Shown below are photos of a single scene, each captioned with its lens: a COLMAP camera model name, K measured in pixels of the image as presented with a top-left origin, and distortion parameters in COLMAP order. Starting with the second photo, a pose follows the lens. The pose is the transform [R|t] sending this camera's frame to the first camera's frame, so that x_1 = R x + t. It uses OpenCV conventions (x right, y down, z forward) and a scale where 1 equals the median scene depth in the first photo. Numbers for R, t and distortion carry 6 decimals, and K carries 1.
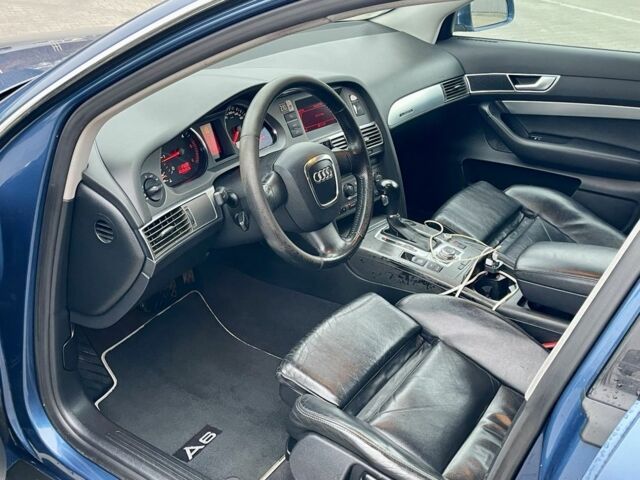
lens RADIAL K [[672.0, 0, 332.3], [0, 672.0, 240.0], [0, 0, 1]] dist [0.203186, -0.605675]
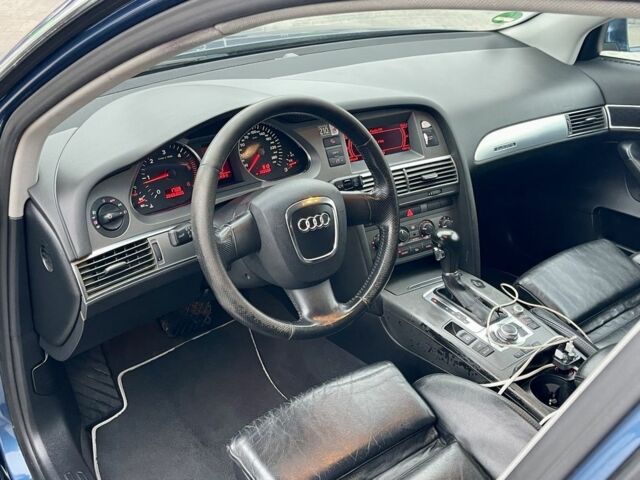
lens RADIAL K [[676.6, 0, 320.5], [0, 676.6, 255.0], [0, 0, 1]] dist [0.067600, -0.025152]
pose [[0.952496, 0.139878, -0.270530, 0.165376], [-0.136371, 0.990147, 0.031816, -0.065432], [0.272315, 0.006588, 0.962186, 0.181008]]
